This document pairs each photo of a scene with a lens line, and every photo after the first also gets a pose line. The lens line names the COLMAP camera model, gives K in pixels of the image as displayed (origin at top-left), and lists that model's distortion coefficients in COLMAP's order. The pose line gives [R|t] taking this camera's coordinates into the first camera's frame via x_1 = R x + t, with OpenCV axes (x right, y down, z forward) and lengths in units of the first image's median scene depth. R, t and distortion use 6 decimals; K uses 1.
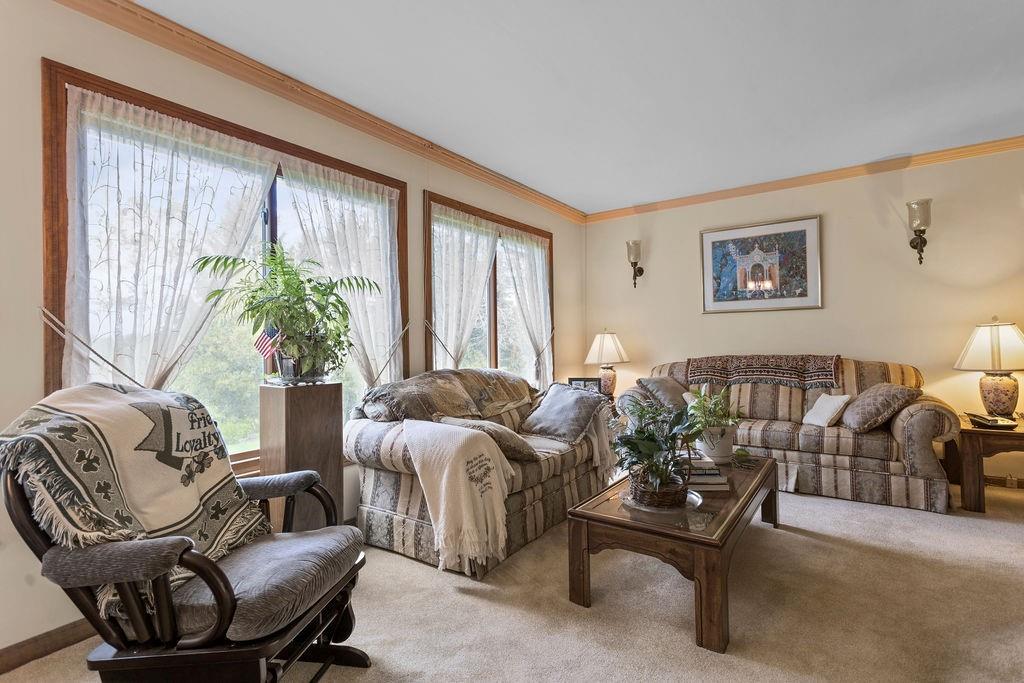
lens RADIAL K [[477.9, 0, 510.8], [0, 477.9, 334.2], [0, 0, 1]] dist [0.002816, 0.000595]
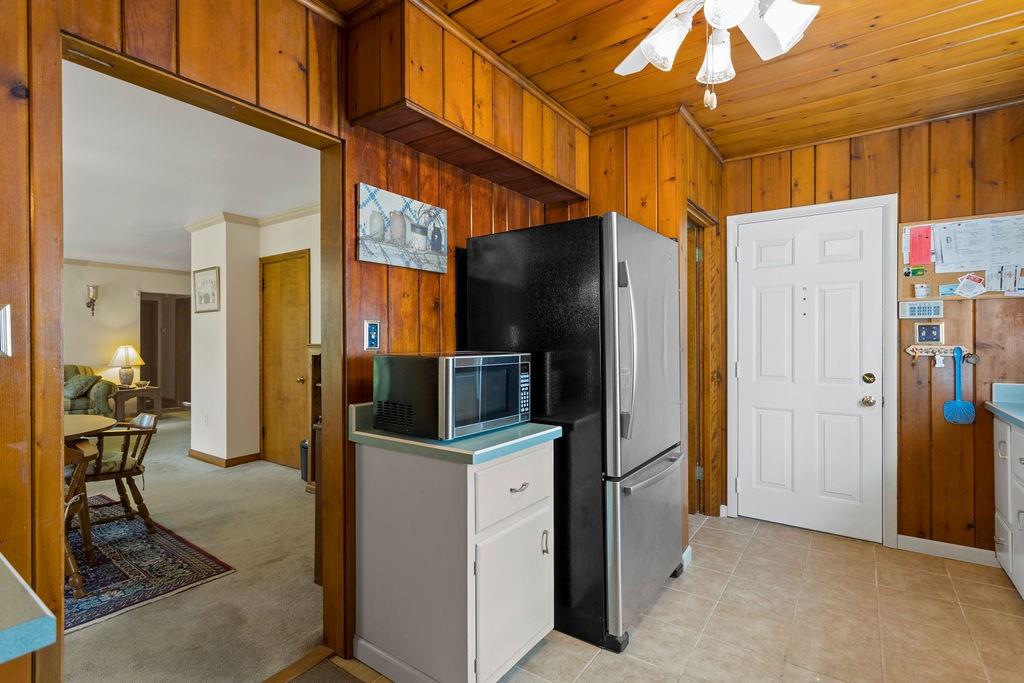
lens RADIAL K [[483.4, 0, 509.7], [0, 483.4, 339.4], [0, 0, 1]] dist [0.000952, 0.000218]
pose [[0.001804, 0.019564, 0.999807, -1.063873], [-0.011510, 0.999743, -0.019542, -0.024517], [-0.999932, -0.011473, 0.002028, -0.692002]]
